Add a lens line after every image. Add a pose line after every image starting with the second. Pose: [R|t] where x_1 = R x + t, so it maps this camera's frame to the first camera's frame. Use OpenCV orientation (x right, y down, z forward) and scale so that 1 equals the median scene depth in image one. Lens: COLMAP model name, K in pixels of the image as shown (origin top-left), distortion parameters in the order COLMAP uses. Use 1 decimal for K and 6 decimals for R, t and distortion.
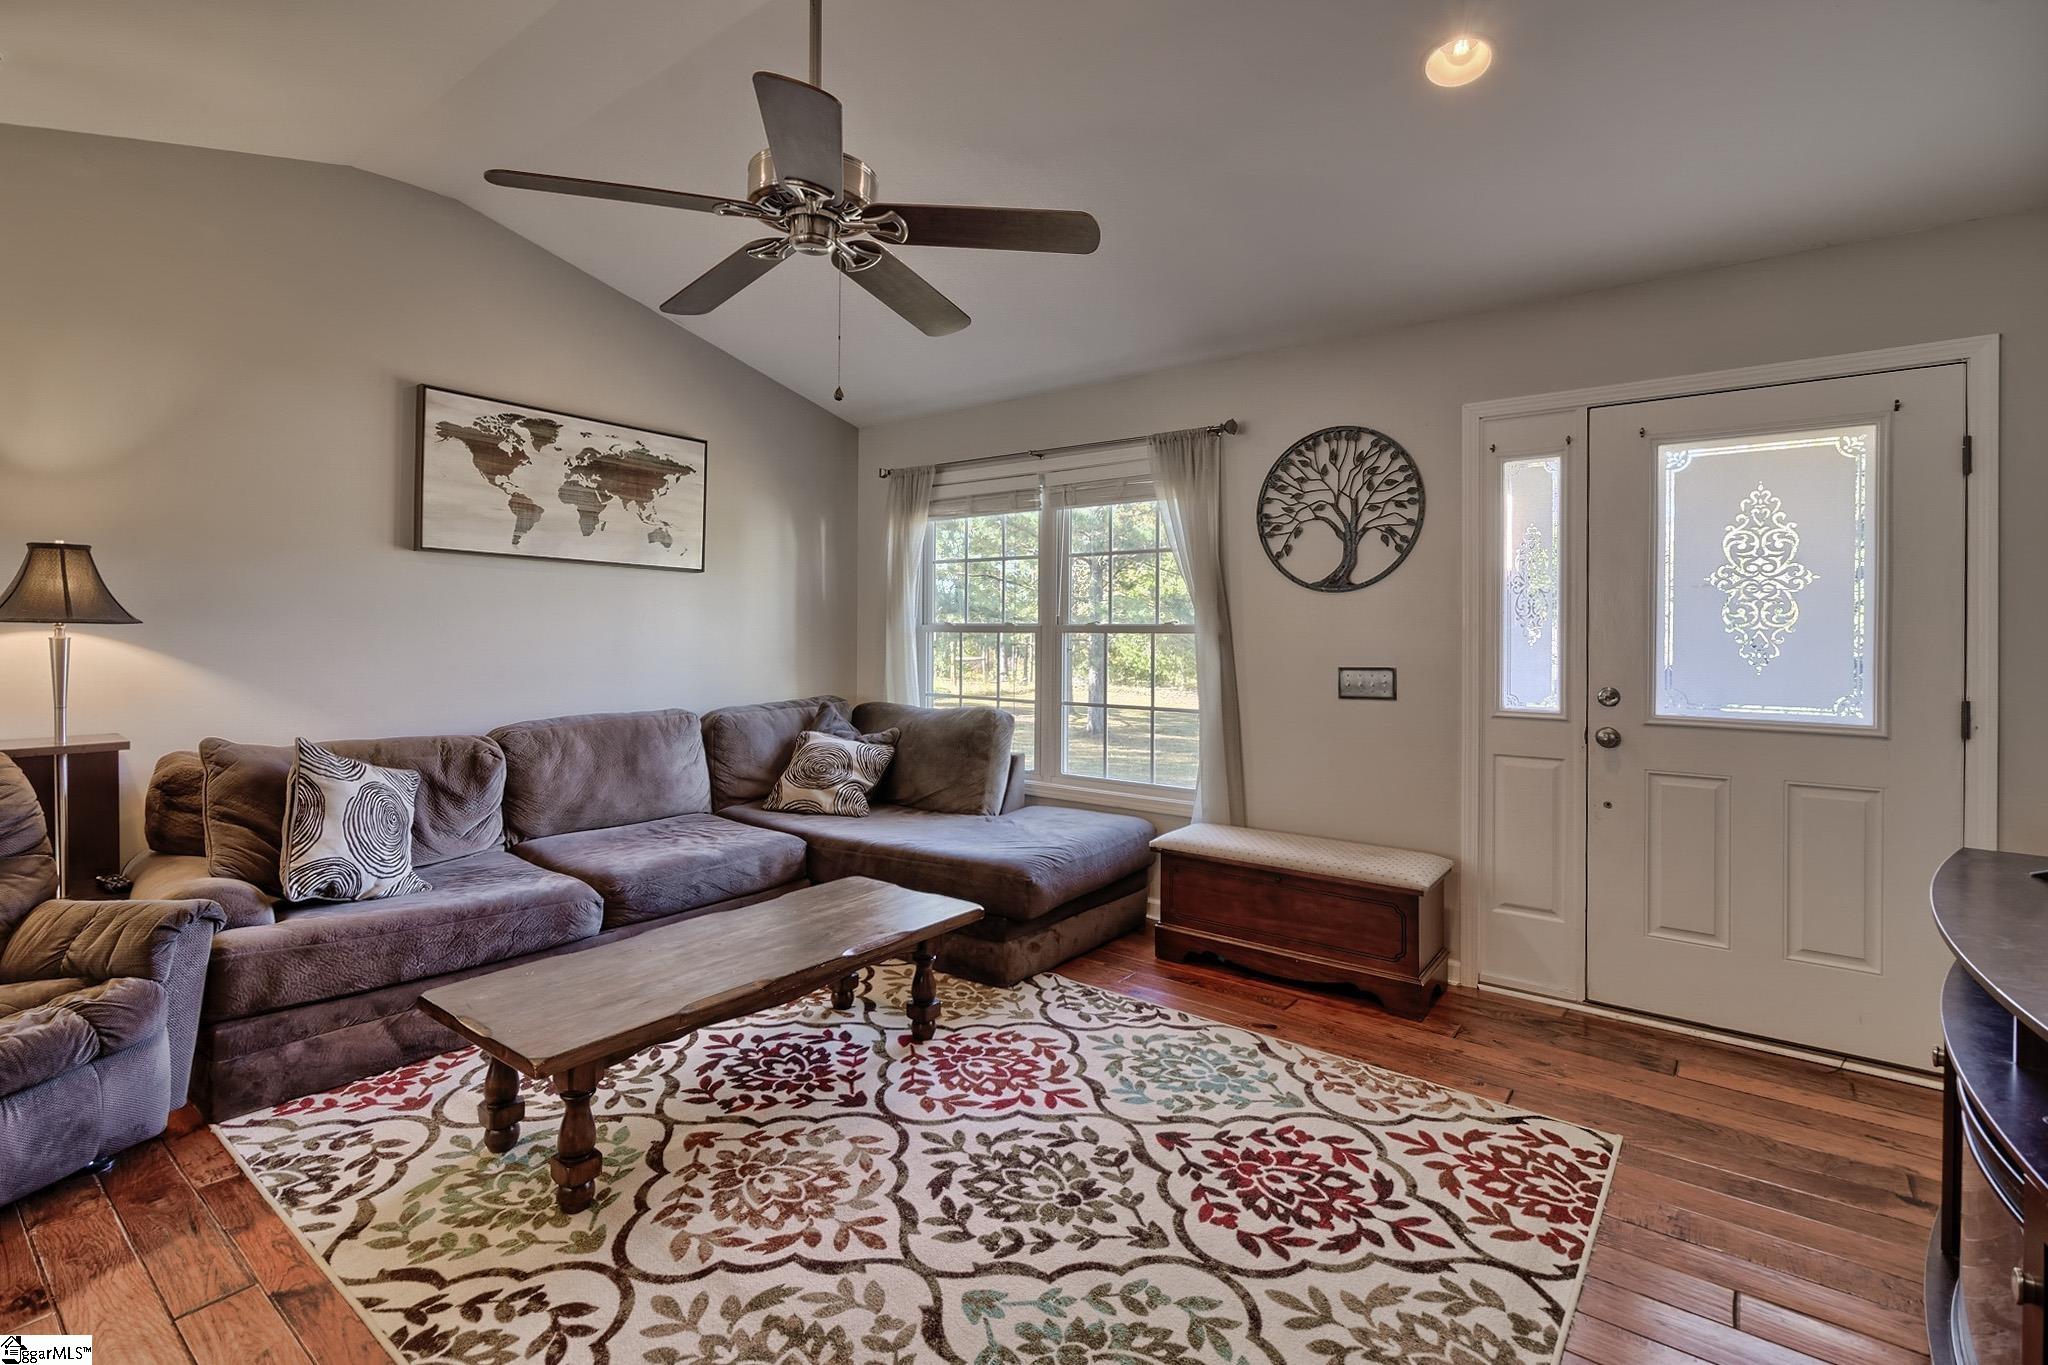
lens RADIAL K [[949.6, 0, 1018.8], [0, 949.6, 630.2], [0, 0, 1]] dist [-0.000124, 0.000138]
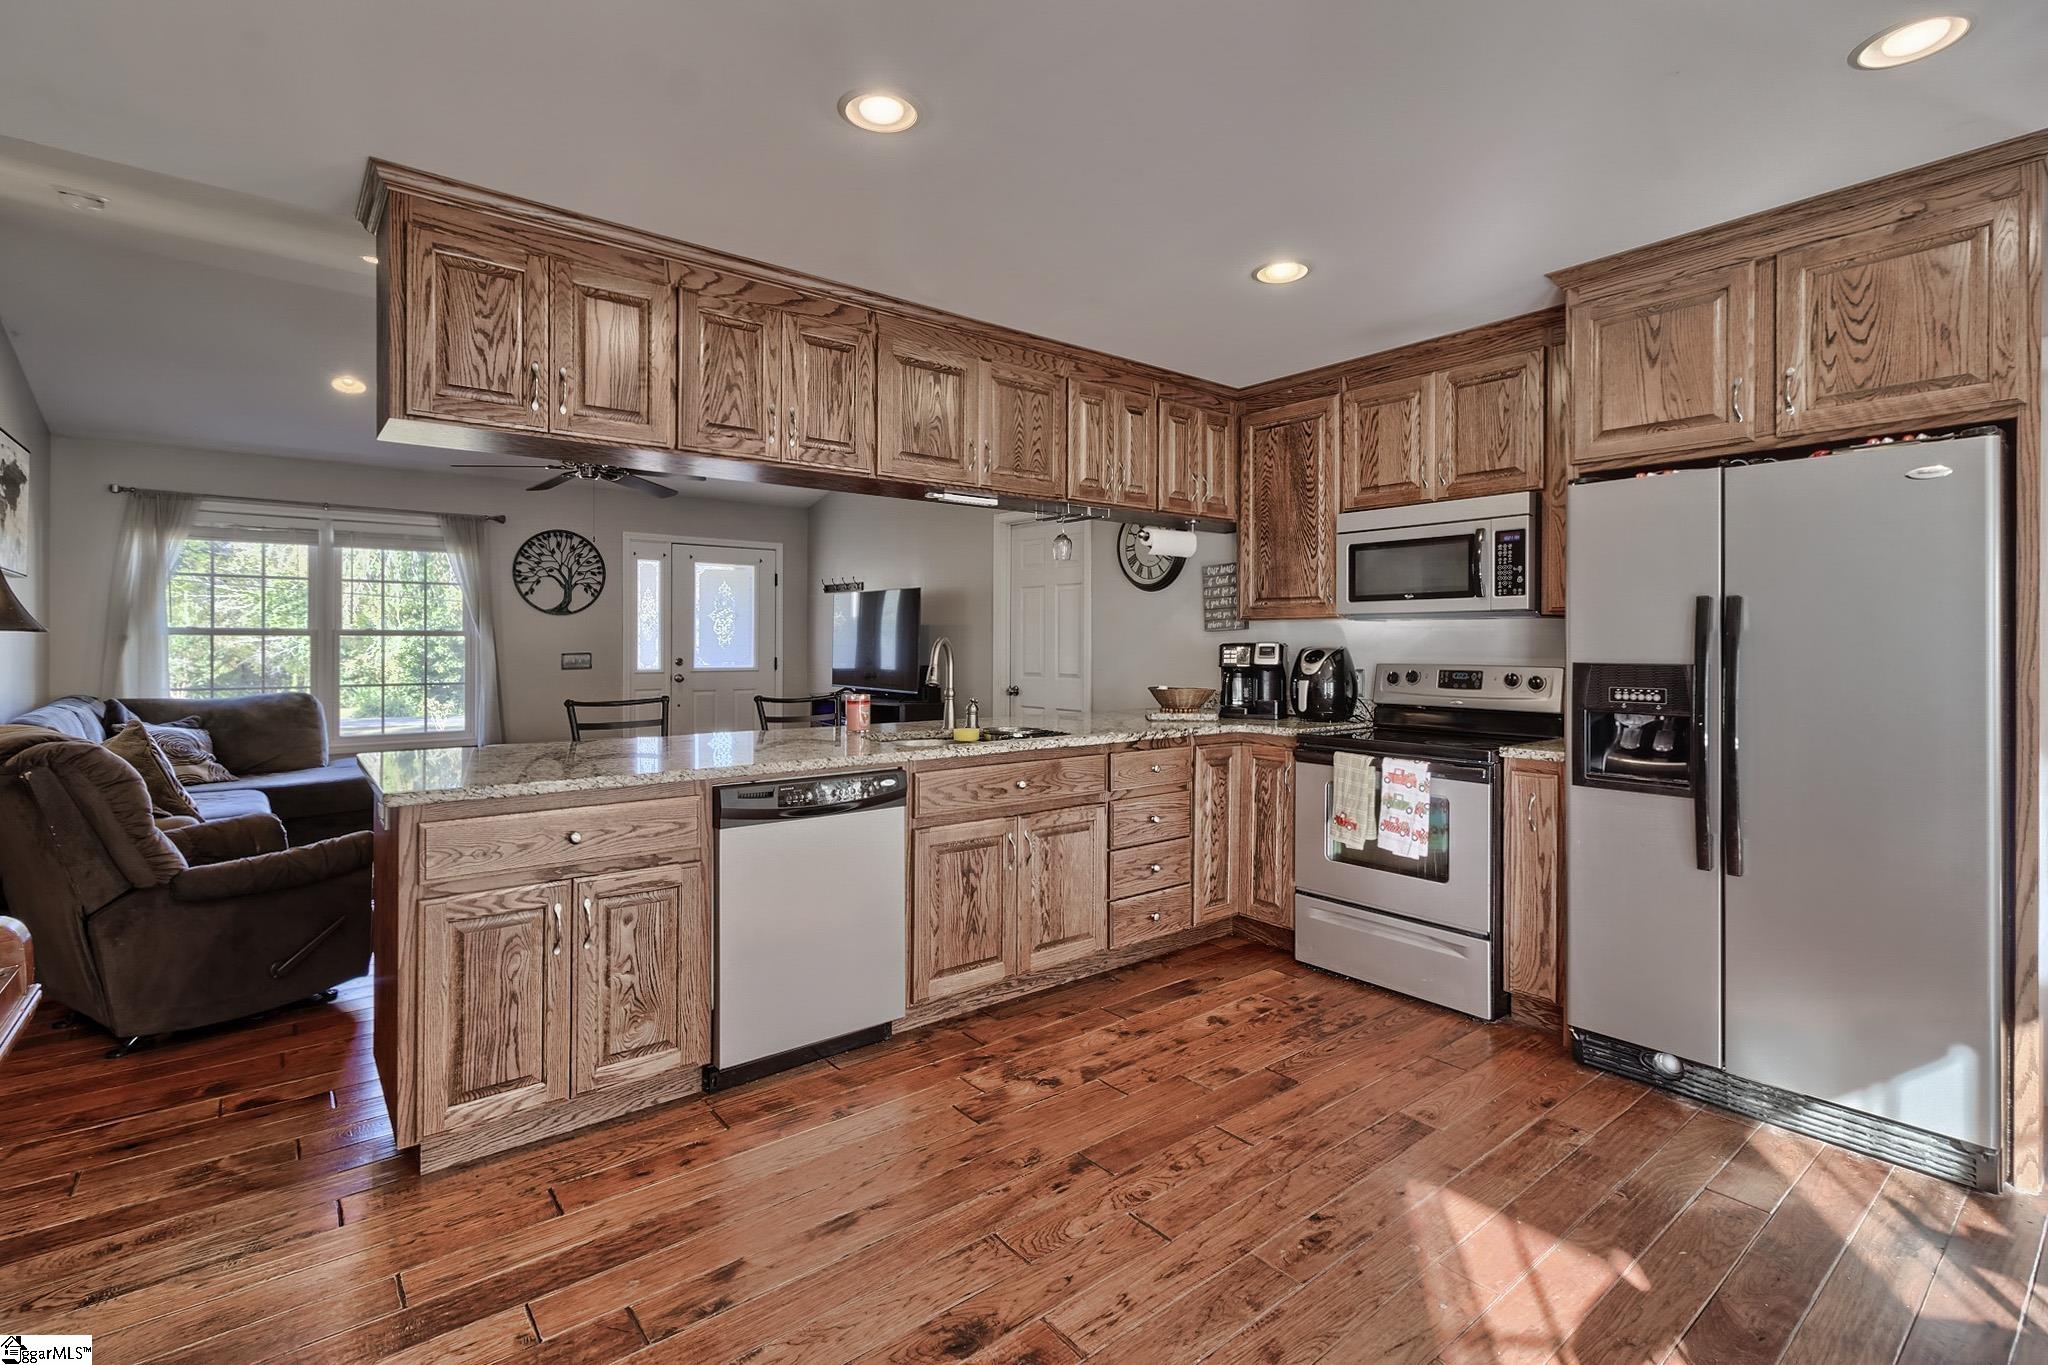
lens RADIAL K [[949.6, 0, 1019.1], [0, 949.6, 643.1], [0, 0, 1]] dist [-0.000124, 0.000138]
pose [[0.231139, -0.010289, 0.972866, -1.390619], [-0.007356, 0.999897, 0.012322, -0.013426], [-0.972893, -0.010005, 0.231039, -0.380010]]
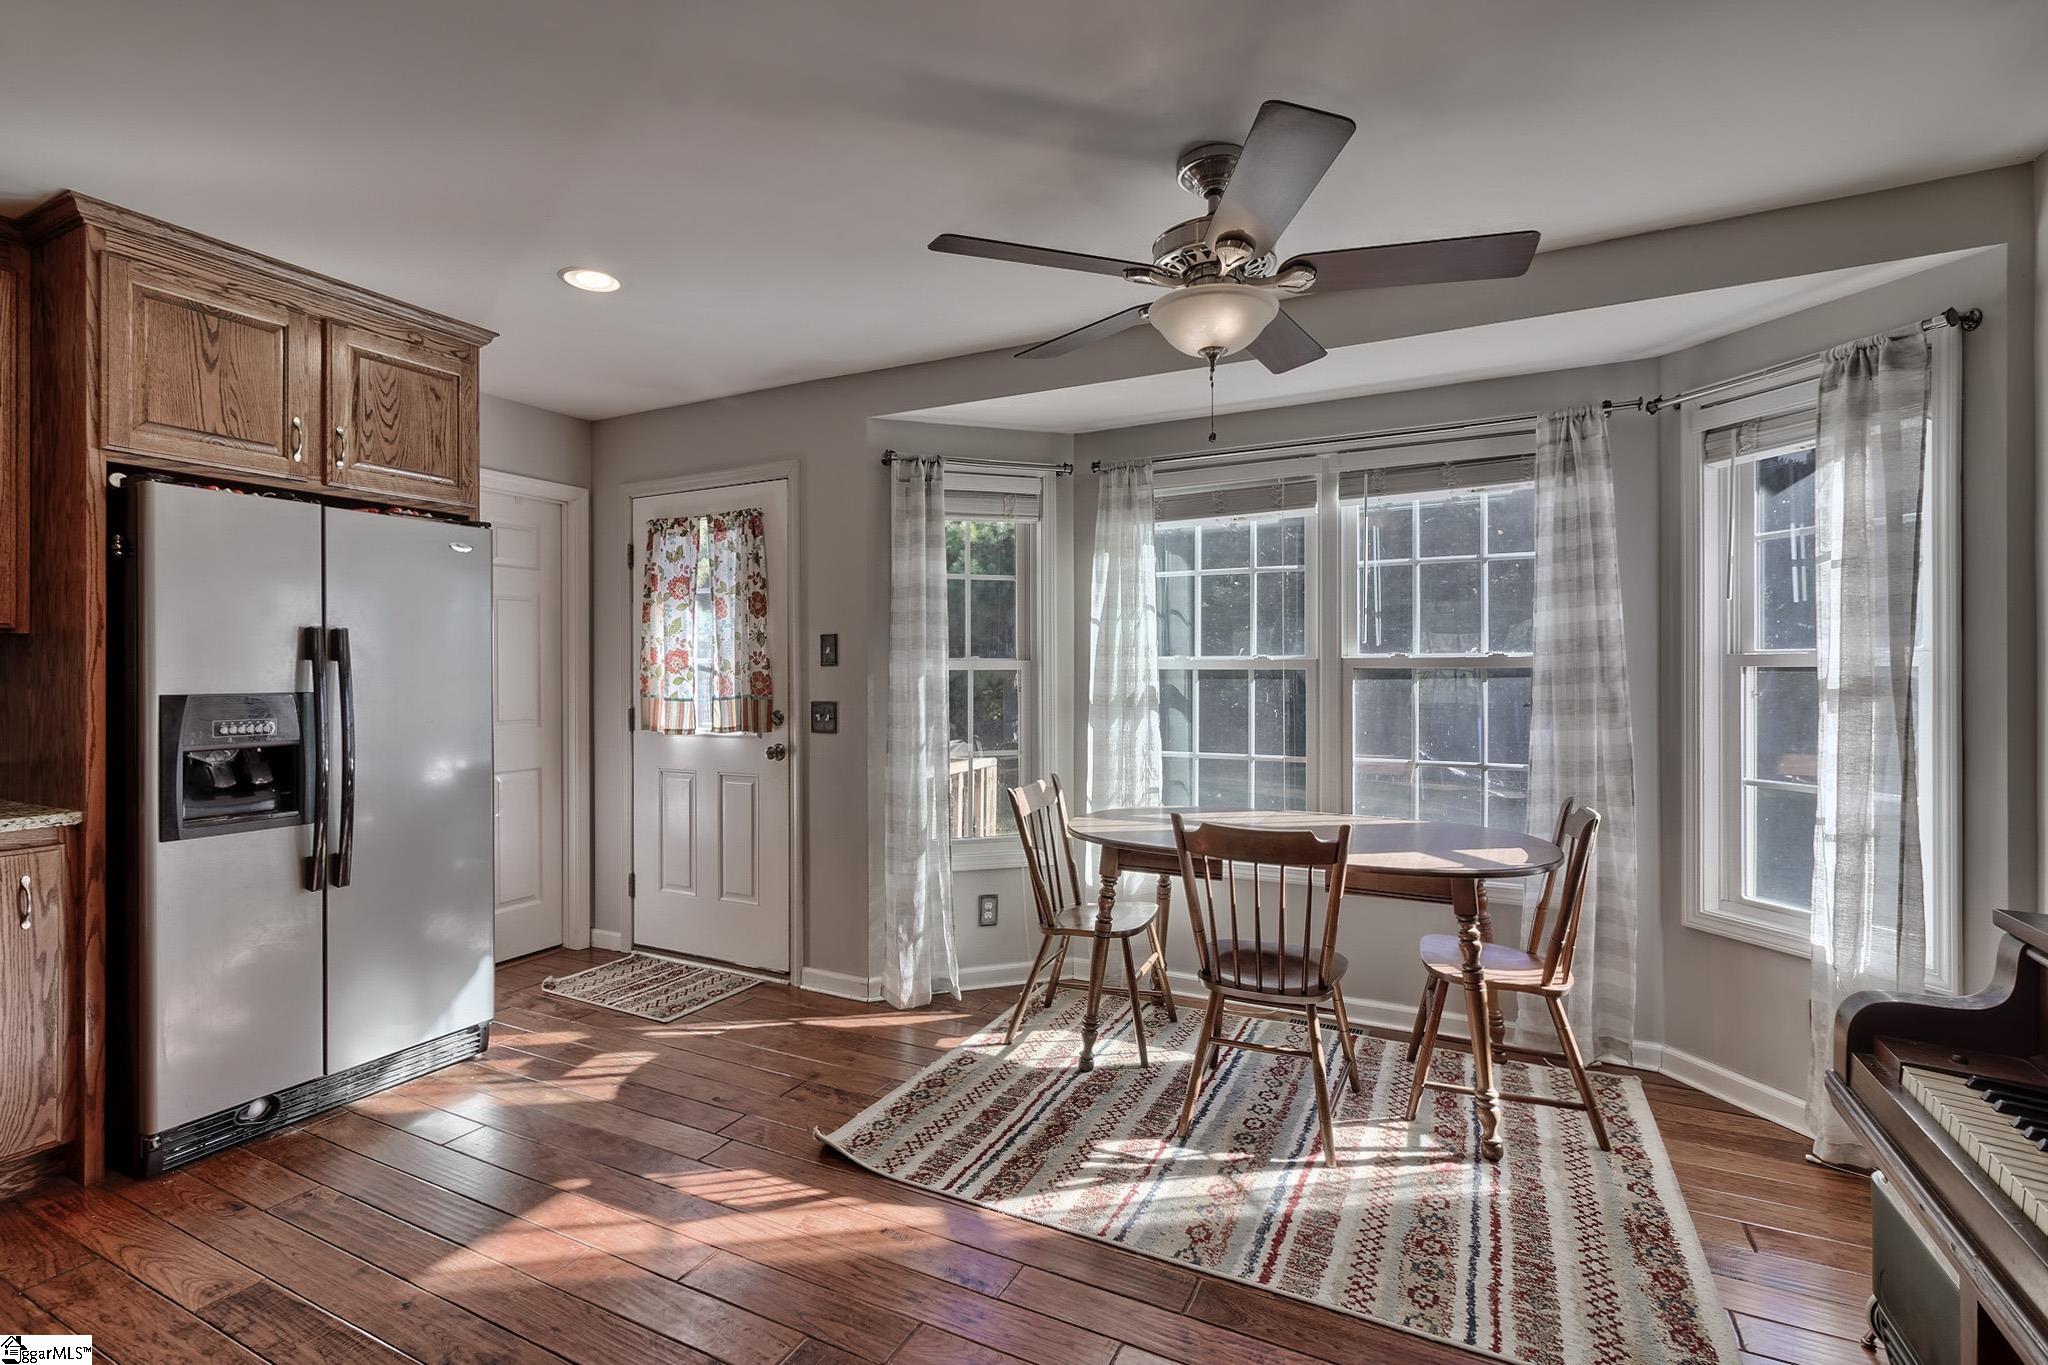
lens RADIAL K [[949.6, 0, 1011.8], [0, 949.6, 665.7], [0, 0, 1]] dist [-0.000124, 0.000138]
pose [[-0.981856, -0.011014, -0.189307, -0.968001], [-0.007726, 0.999806, -0.018102, -0.003949], [0.189469, -0.016311, -0.981751, 0.113642]]
